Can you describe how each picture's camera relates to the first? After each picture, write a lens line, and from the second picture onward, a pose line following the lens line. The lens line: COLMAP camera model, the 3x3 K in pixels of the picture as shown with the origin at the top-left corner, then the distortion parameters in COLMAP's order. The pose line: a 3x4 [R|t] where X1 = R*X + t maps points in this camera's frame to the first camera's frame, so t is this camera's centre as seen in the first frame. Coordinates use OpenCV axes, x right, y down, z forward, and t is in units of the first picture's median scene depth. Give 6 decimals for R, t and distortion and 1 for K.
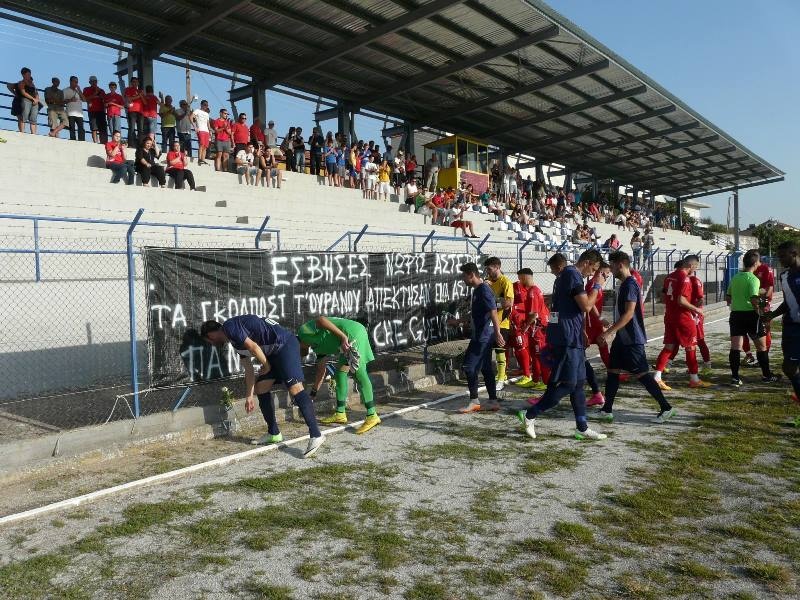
lens RADIAL K [[666.6, 0, 398.9], [0, 666.6, 297.3], [0, 0, 1]] dist [-0.078843, 0.102988]
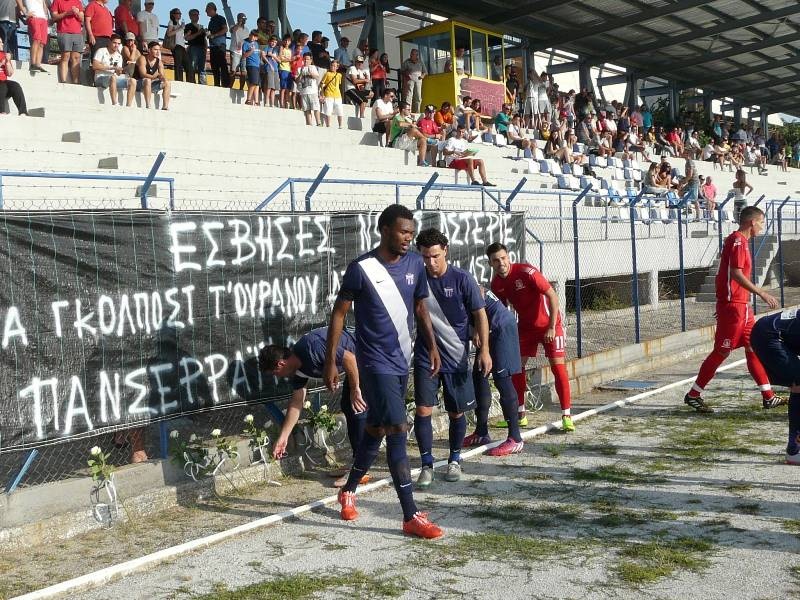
lens RADIAL K [[1074.7, 0, 400.0], [0, 1074.7, 300.0], [0, 0, 1]] dist [-0.098018, 0.155996]
pose [[0.998928, -0.022426, 0.040502, -0.024087], [0.021874, 0.999662, 0.014029, -0.000979], [-0.040803, -0.013128, 0.999081, 0.041797]]
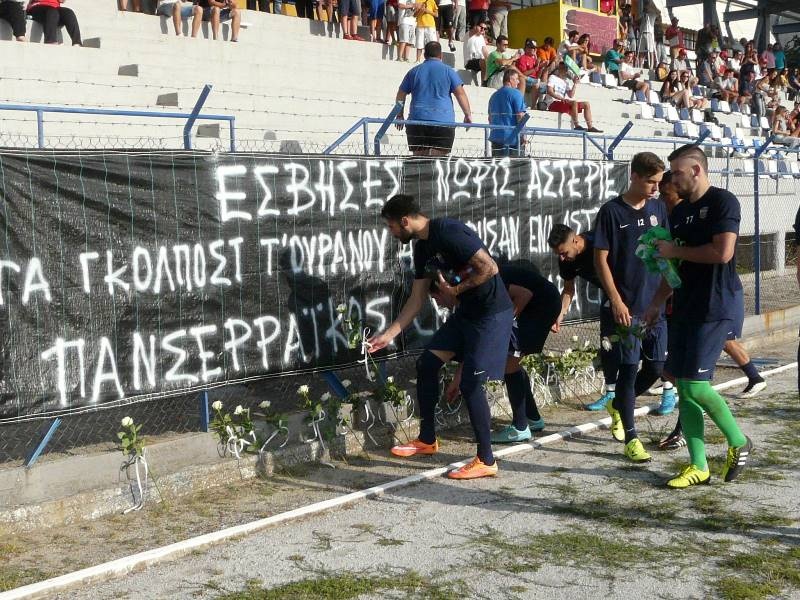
lens RADIAL K [[1177.7, 0, 400.2], [0, 1177.7, 303.5], [0, 0, 1]] dist [-0.113125, 0.203120]
pose [[0.999087, 0.002130, -0.042657, -0.008380], [0.000148, 0.998576, 0.053342, -0.001827], [0.042710, -0.053300, 0.997665, 0.079405]]
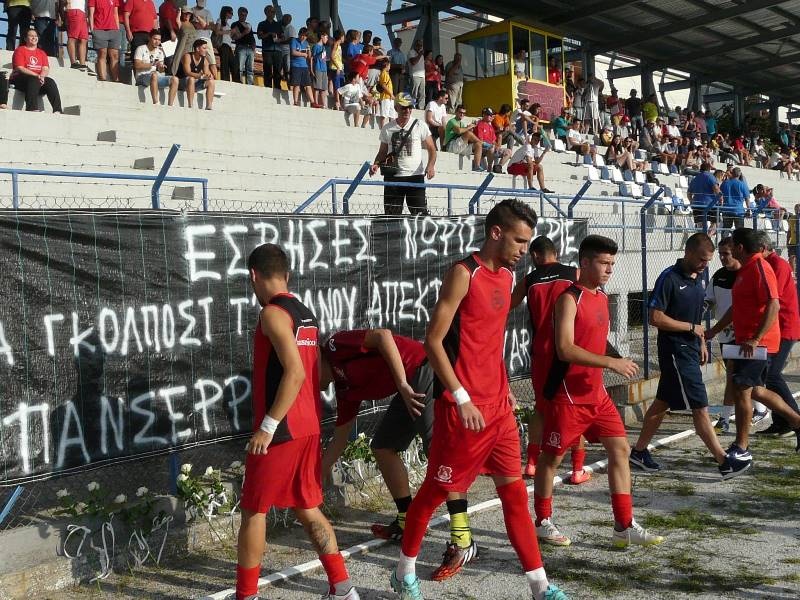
lens RADIAL K [[1074.7, 0, 400.0], [0, 1074.7, 300.0], [0, 0, 1]] dist [-0.098018, 0.155996]
pose [[0.999900, -0.010073, -0.009945, -0.015150], [0.010129, 0.999933, 0.005589, -0.004911], [0.009888, -0.005689, 0.999935, 0.149423]]
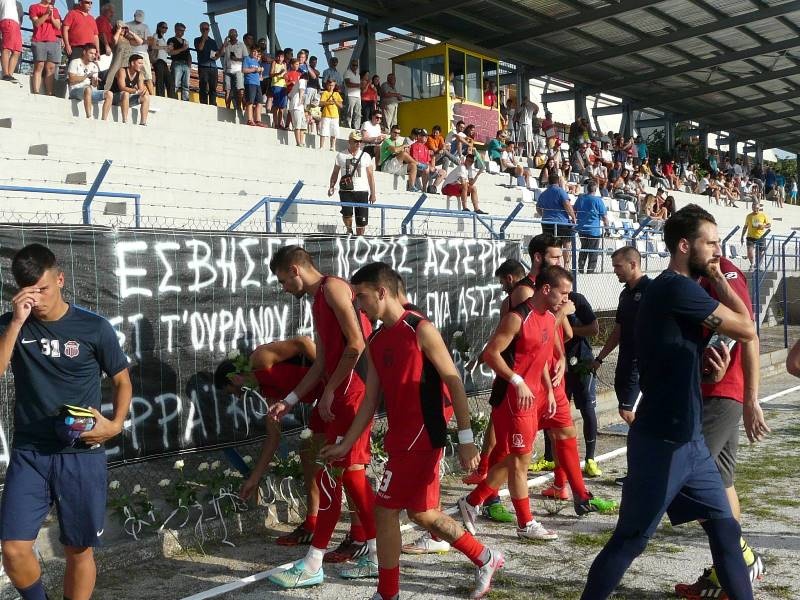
lens RADIAL K [[1074.7, 0, 400.0], [0, 1074.7, 300.0], [0, 0, 1]] dist [-0.098018, 0.155996]
pose [[0.998676, 0.001779, 0.051414, -0.013434], [-0.001166, 0.999928, -0.011944, -0.005056], [-0.051431, 0.011868, 0.998606, 0.145649]]
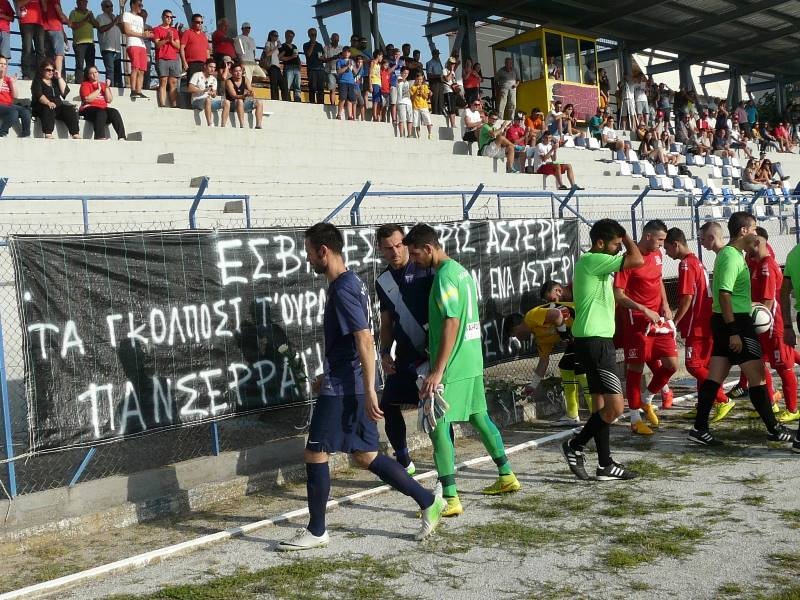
lens RADIAL K [[1063.0, 0, 398.8], [0, 1063.0, 296.7], [0, 0, 1]] dist [-0.076535, 0.101270]
pose [[0.995977, -0.044819, -0.077599, 0.052156], [0.045256, 0.998968, 0.003889, -0.002101], [0.077345, -0.007385, 0.996977, -0.007784]]
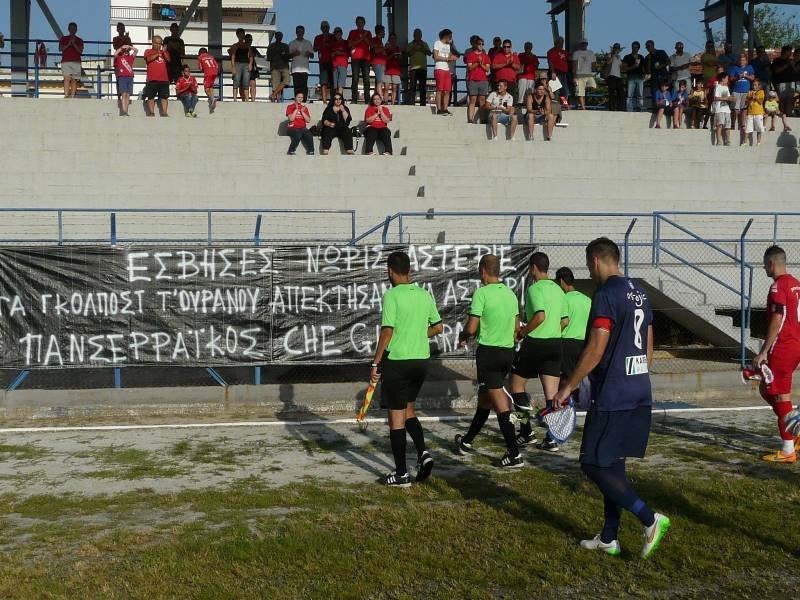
lens RADIAL K [[1074.7, 0, 400.0], [0, 1074.7, 300.0], [0, 0, 1]] dist [-0.098018, 0.155996]
pose [[0.752376, 0.047746, -0.657001, 1.005081], [-0.034979, 0.998858, 0.032532, -0.047692], [0.657805, -0.001495, 0.753187, 0.046216]]
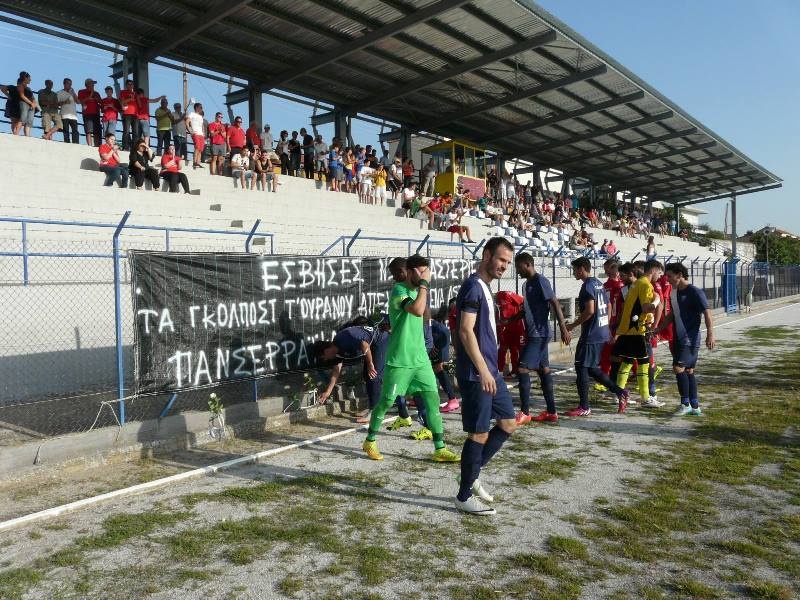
lens RADIAL K [[666.6, 0, 398.9], [0, 666.6, 297.3], [0, 0, 1]] dist [-0.078843, 0.102988]
pose [[0.999986, 0.004277, 0.003258, 0.006513], [-0.004252, 0.999963, -0.007512, -0.000601], [-0.003290, 0.007498, 0.999966, 0.014474]]
